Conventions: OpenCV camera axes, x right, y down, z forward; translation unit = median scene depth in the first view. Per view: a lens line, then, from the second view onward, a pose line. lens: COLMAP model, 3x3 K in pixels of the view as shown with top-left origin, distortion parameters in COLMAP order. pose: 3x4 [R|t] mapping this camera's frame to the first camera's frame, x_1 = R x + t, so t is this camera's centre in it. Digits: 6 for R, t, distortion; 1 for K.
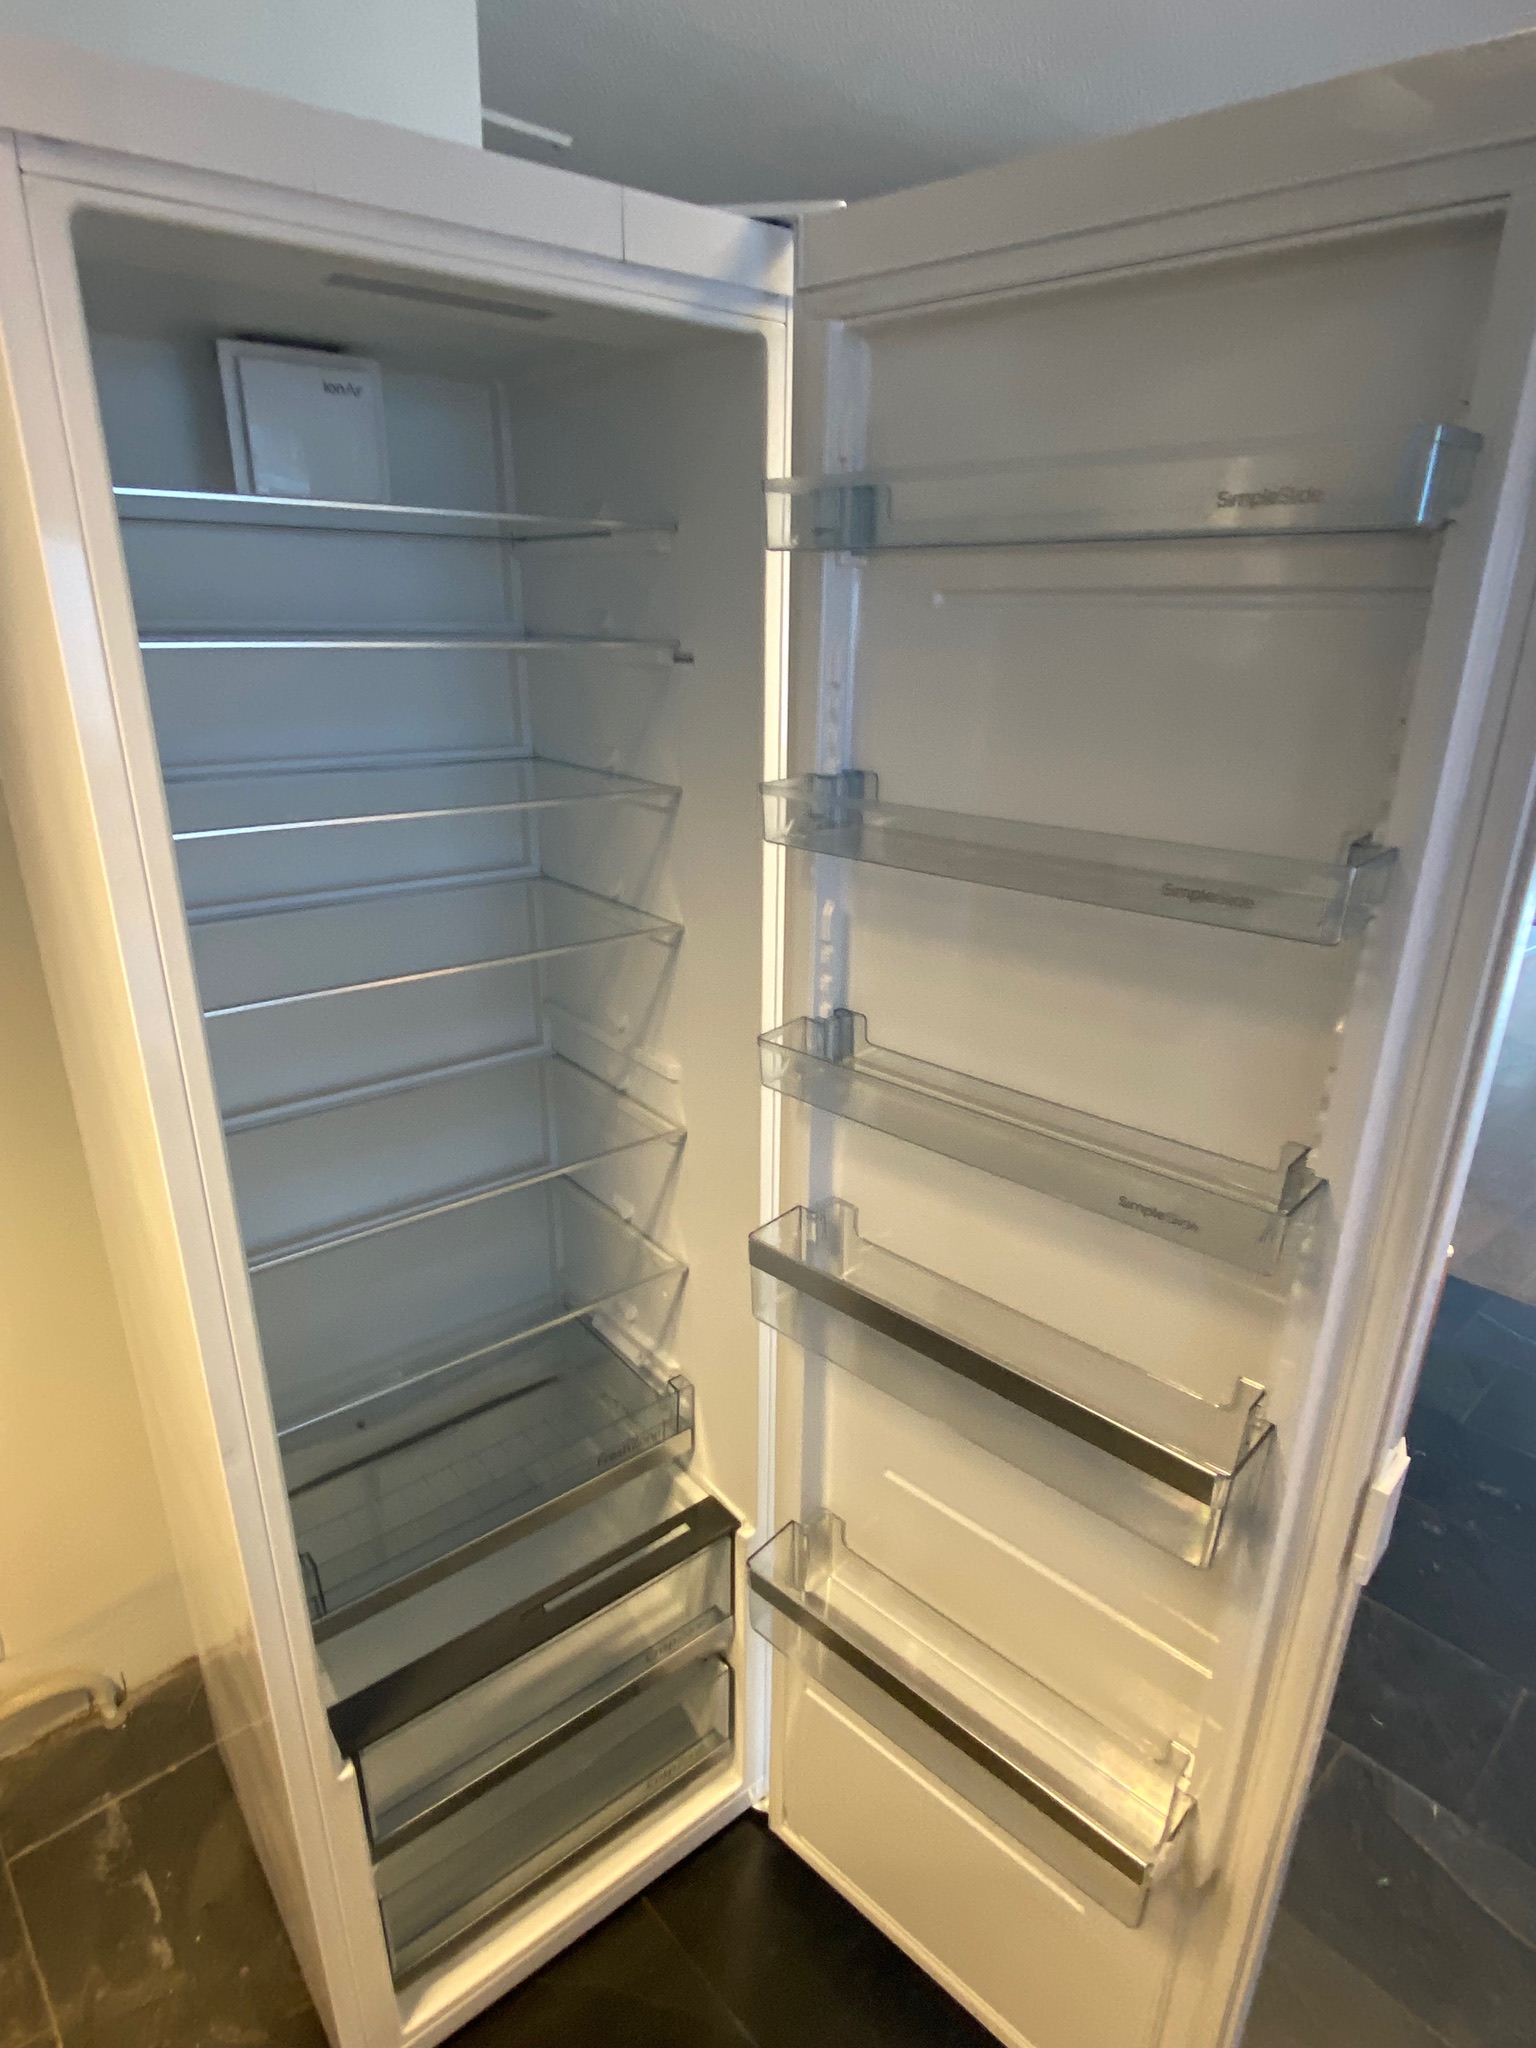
lens RADIAL K [[1159.2, 0, 756.9], [0, 1159.2, 1003.4], [0, 0, 1]] dist [0.046310, -0.030593]
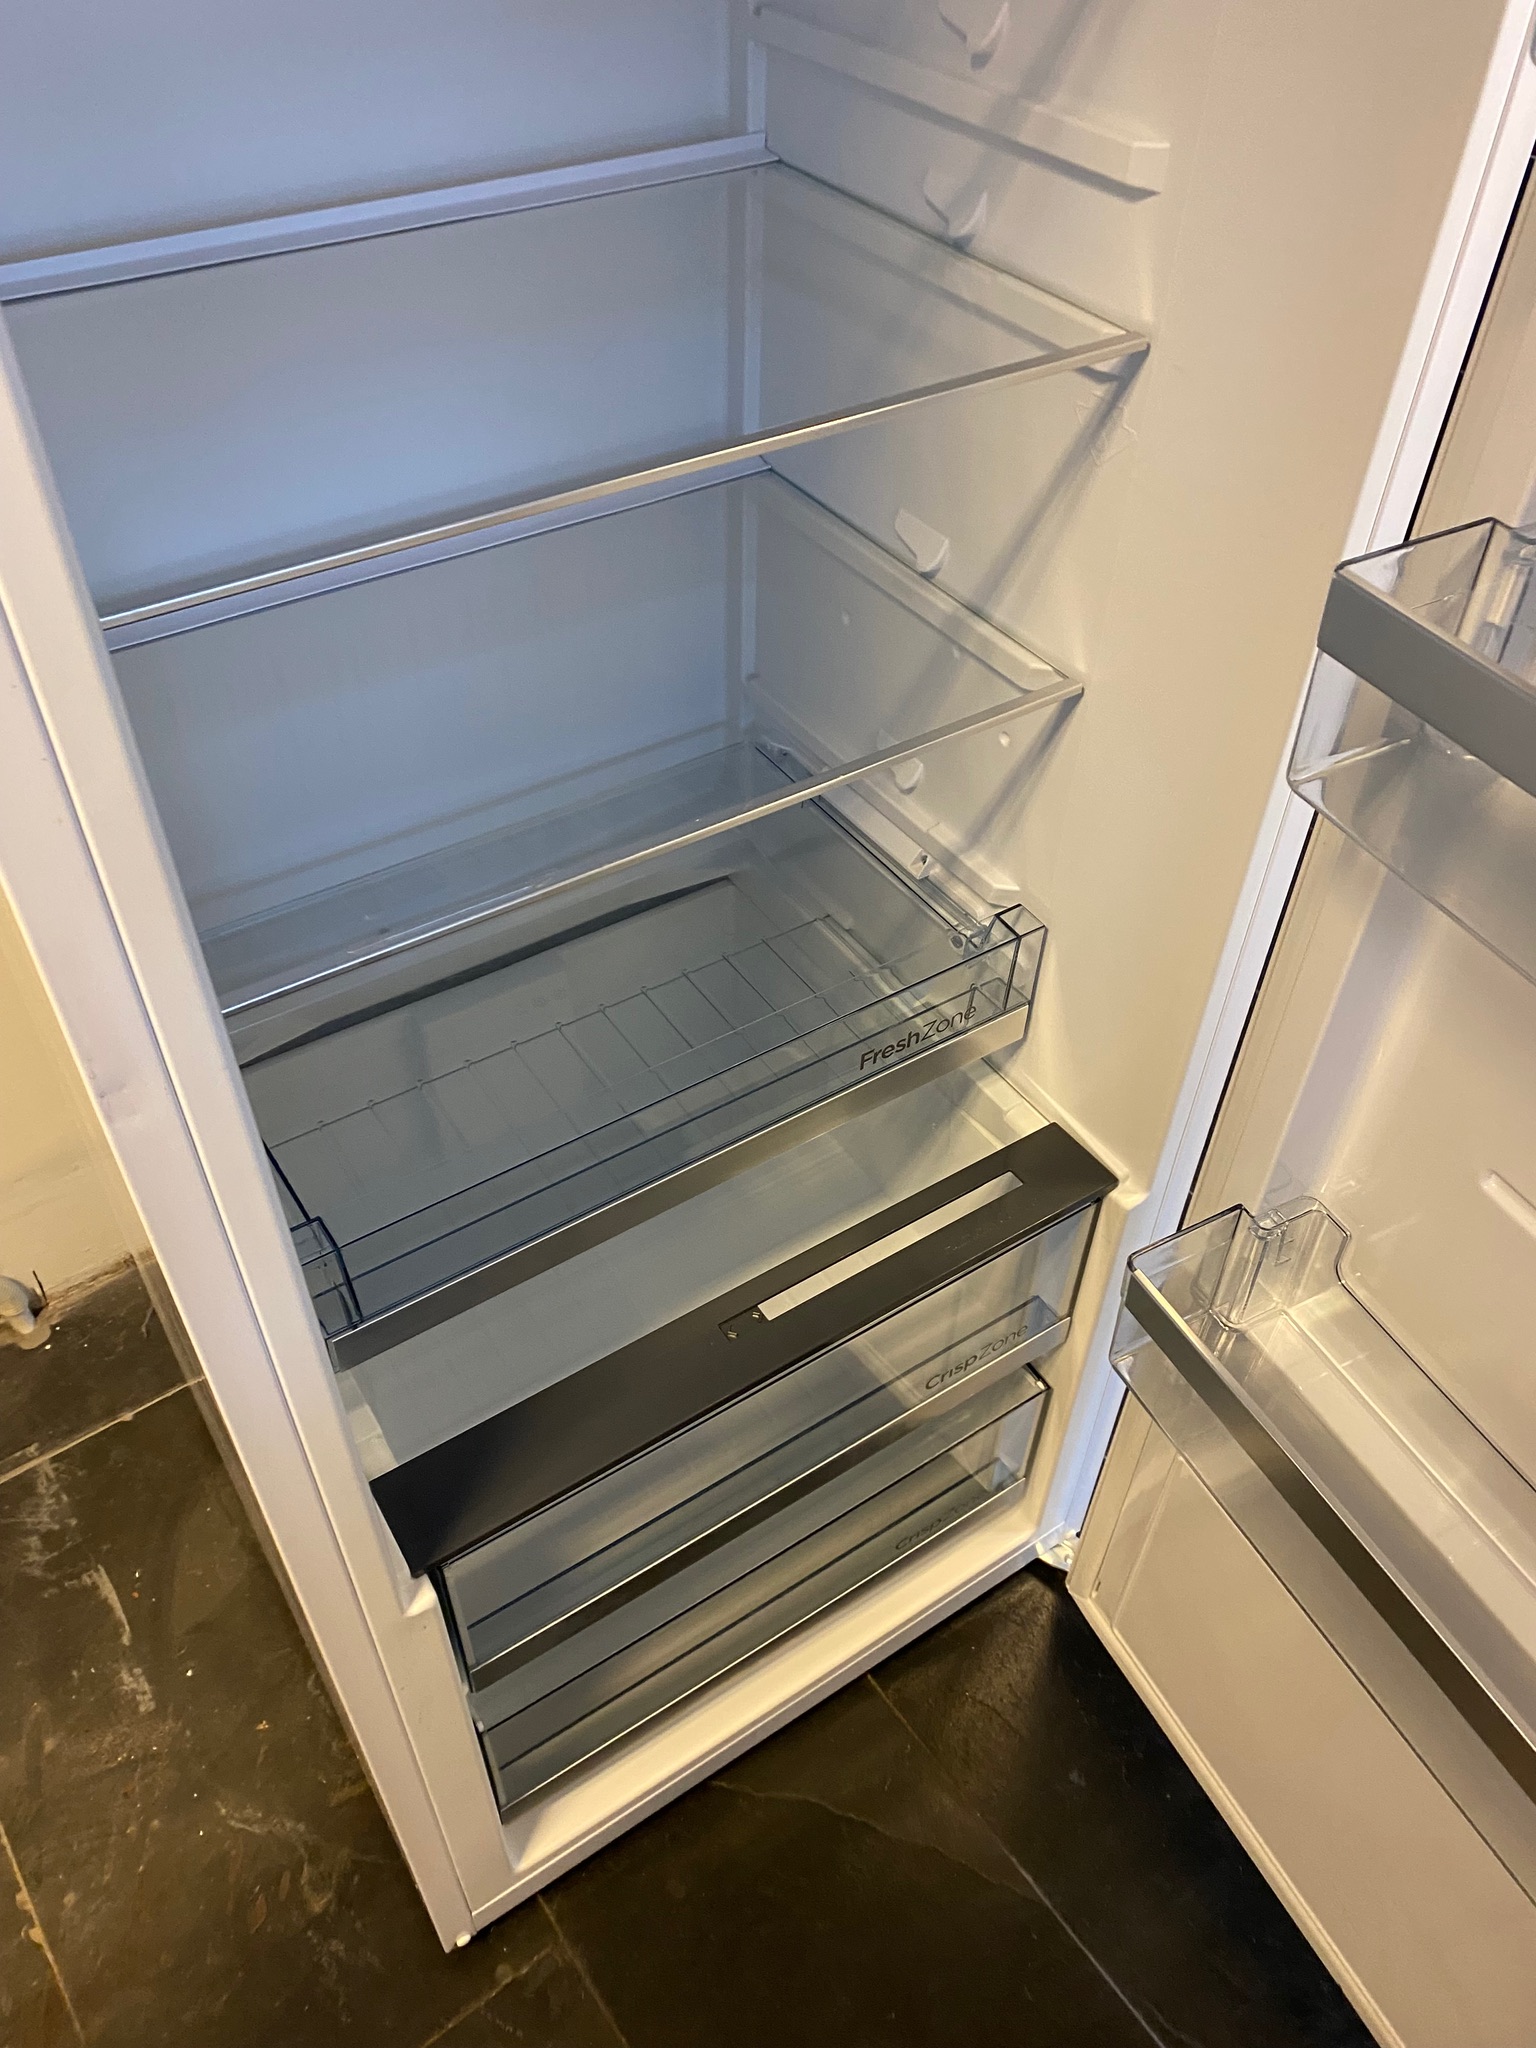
lens RADIAL K [[1668.4, 0, 727.5], [0, 1668.4, 1038.6], [0, 0, 1]] dist [0.010904, -0.002973]
pose [[0.994744, 0.066303, -0.078031, -0.127397], [-0.028160, 0.909809, 0.414070, 0.084260], [0.098447, -0.409696, 0.906894, 0.328794]]
